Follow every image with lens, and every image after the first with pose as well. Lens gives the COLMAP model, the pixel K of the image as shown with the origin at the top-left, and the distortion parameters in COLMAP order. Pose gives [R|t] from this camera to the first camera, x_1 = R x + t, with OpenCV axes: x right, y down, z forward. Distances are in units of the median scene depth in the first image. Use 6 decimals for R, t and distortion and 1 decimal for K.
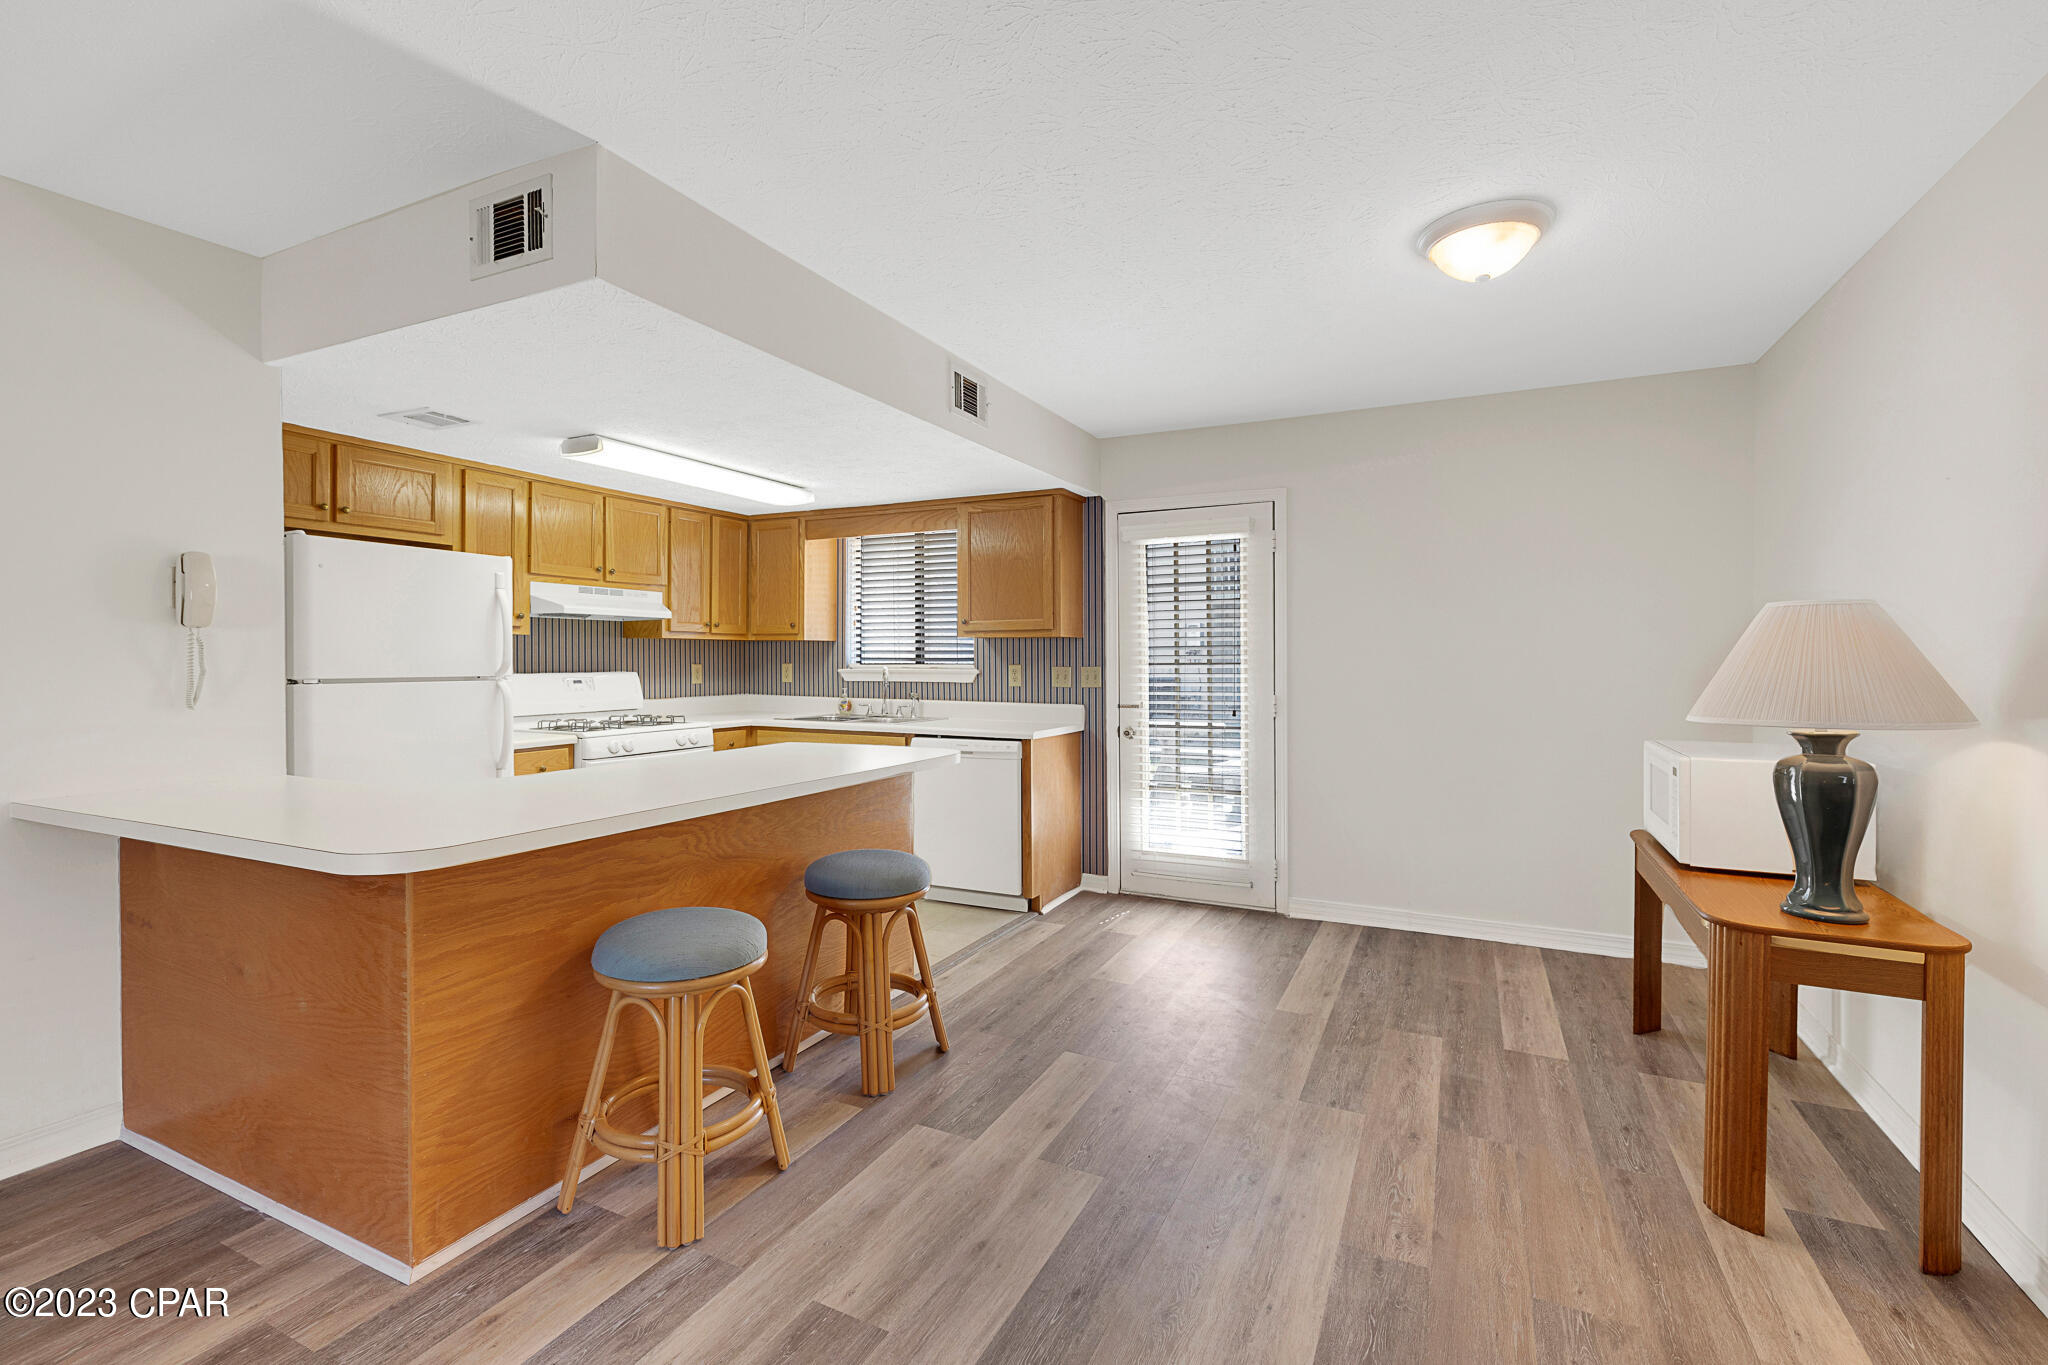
lens RADIAL K [[868.0, 0, 1028.2], [0, 868.0, 670.2], [0, 0, 1]] dist [-0.000150, -0.000015]
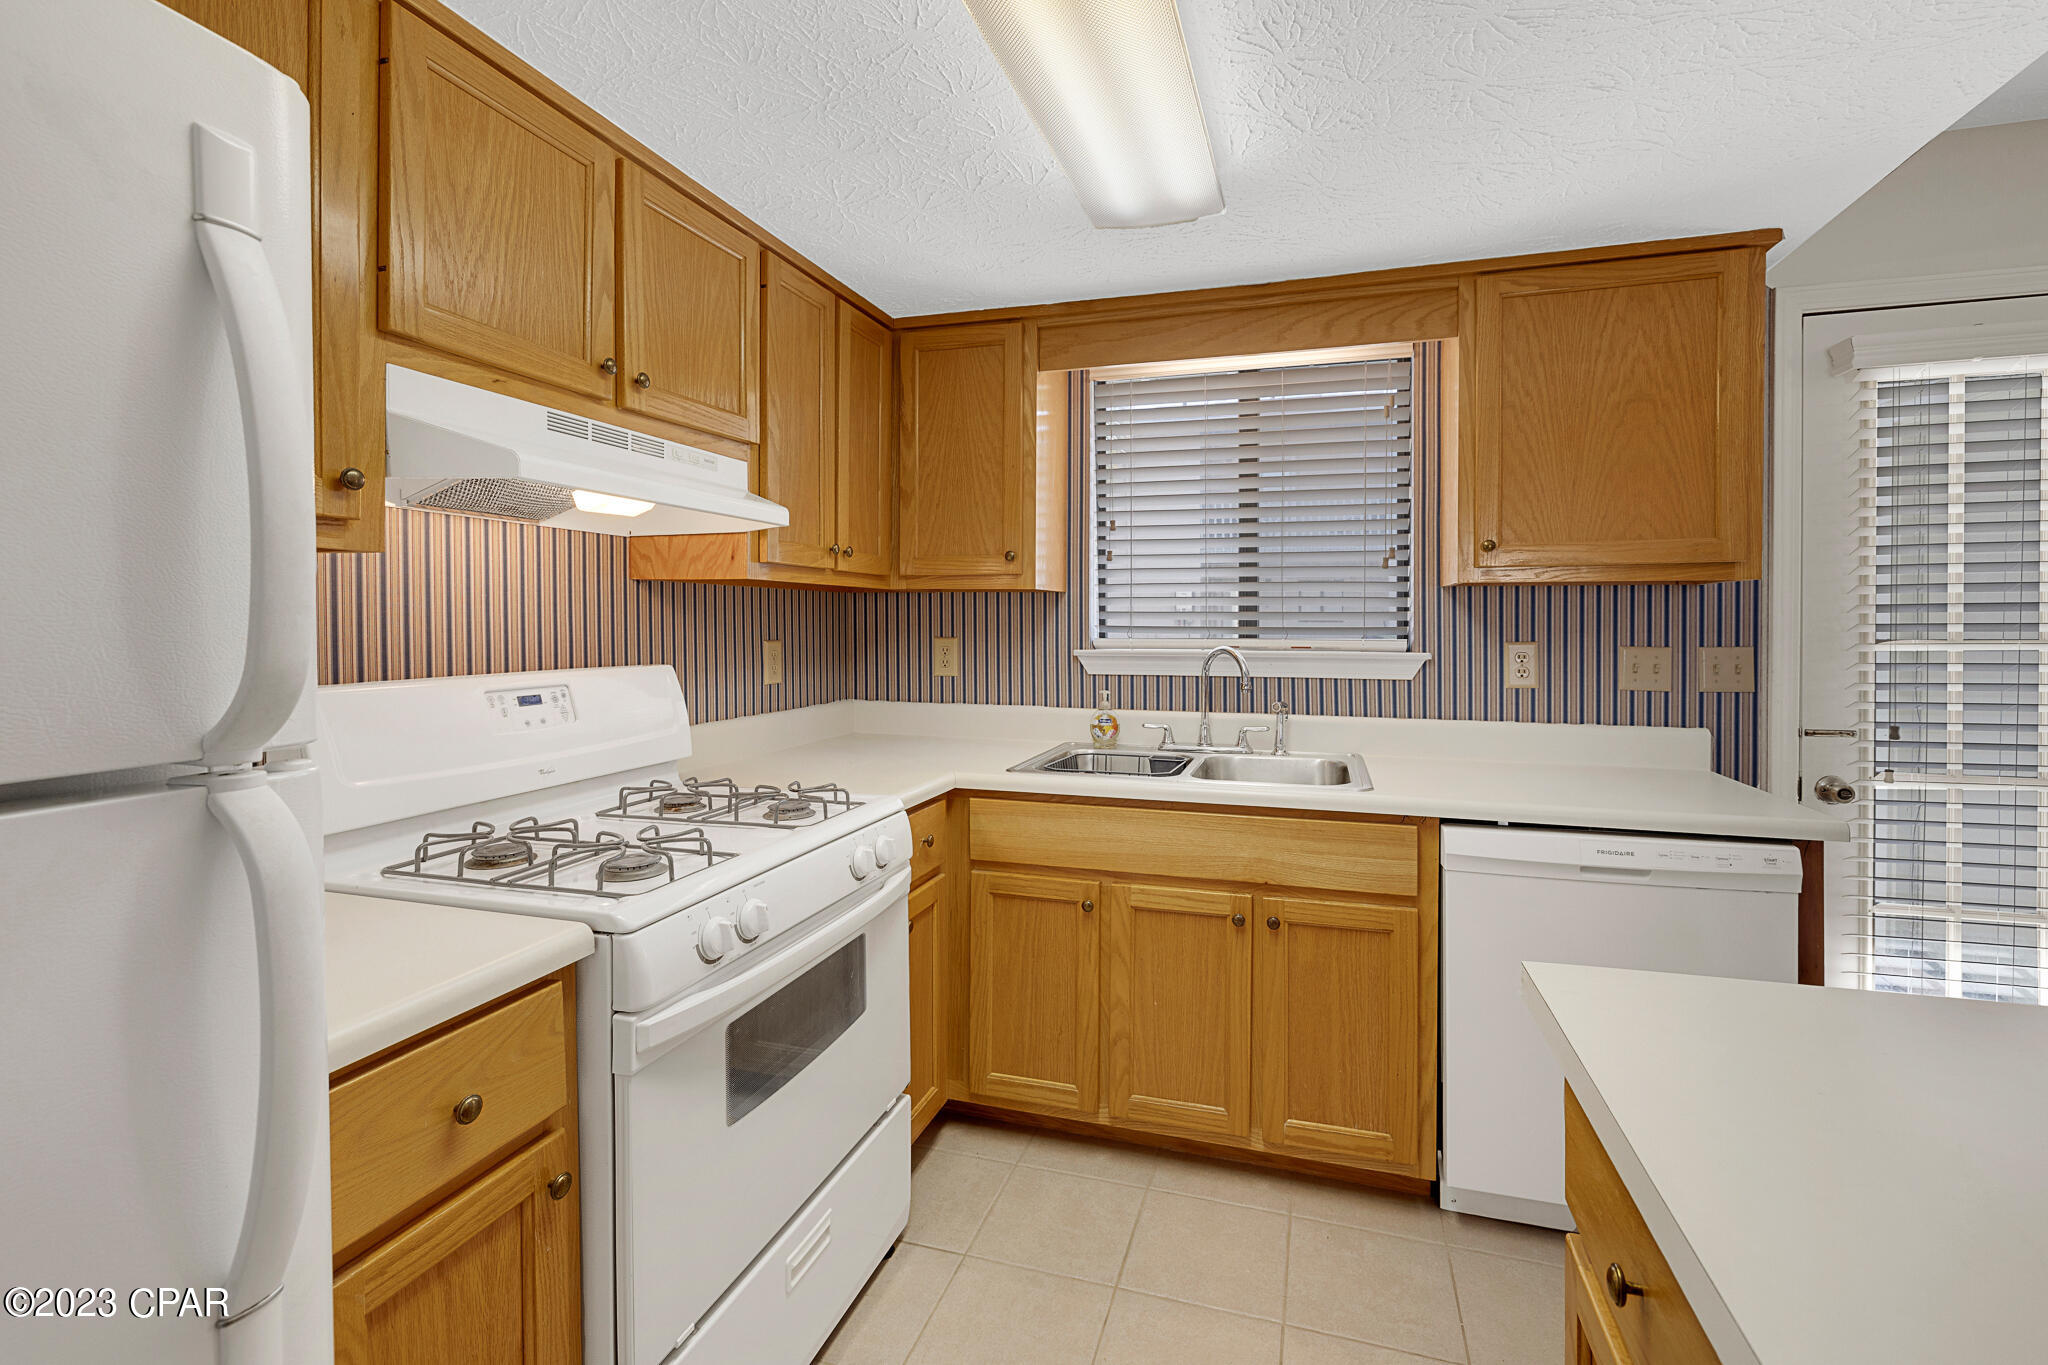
lens RADIAL K [[873.4, 0, 1069.0], [0, 873.4, 634.1], [0, 0, 1]] dist [-0.002055, -0.000316]
pose [[0.984576, -0.003274, 0.174926, -0.372519], [0.003505, 0.999993, -0.001009, -0.011624], [-0.174922, 0.001607, 0.984581, 0.627734]]
